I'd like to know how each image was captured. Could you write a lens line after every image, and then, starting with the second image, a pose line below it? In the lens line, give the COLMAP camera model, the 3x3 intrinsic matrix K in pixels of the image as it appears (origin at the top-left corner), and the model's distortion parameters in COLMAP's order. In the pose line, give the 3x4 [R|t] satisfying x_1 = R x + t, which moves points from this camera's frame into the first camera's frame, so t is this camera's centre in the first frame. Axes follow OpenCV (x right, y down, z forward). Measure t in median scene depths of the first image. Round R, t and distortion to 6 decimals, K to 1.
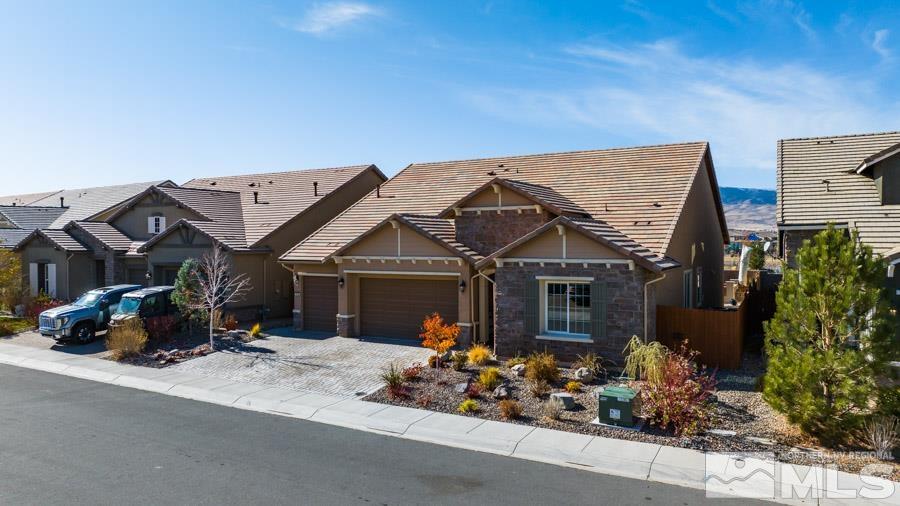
lens RADIAL K [[641.2, 0, 446.6], [0, 641.2, 253.8], [0, 0, 1]] dist [-0.007914, -0.004300]
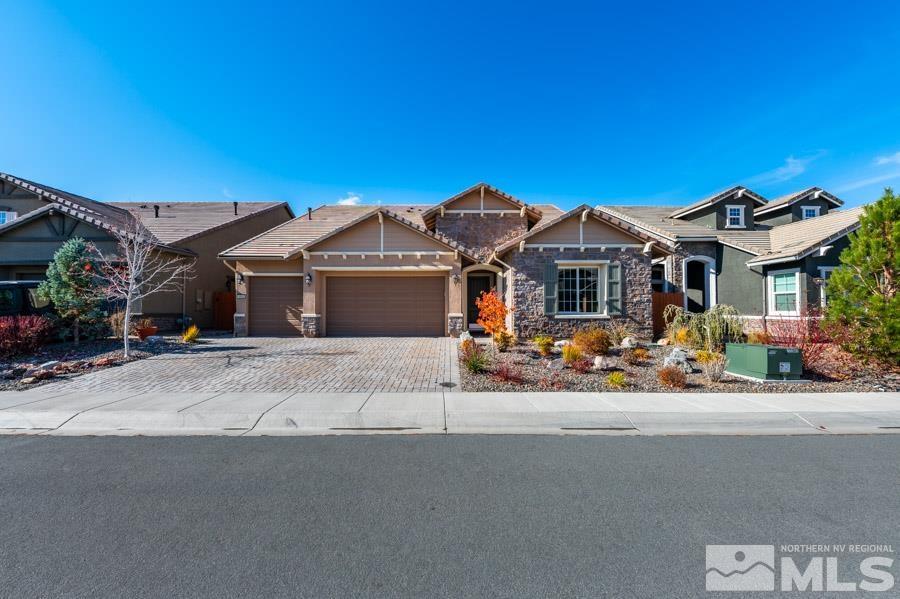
lens RADIAL K [[336.5, 0, 450.4], [0, 336.5, 302.7], [0, 0, 1]] dist [0.002314, -0.000754]
pose [[0.863704, 0.013936, 0.503807, -0.258533], [0.005805, 0.999276, -0.037593, 0.109369], [-0.503967, 0.035394, 0.862998, 0.521371]]
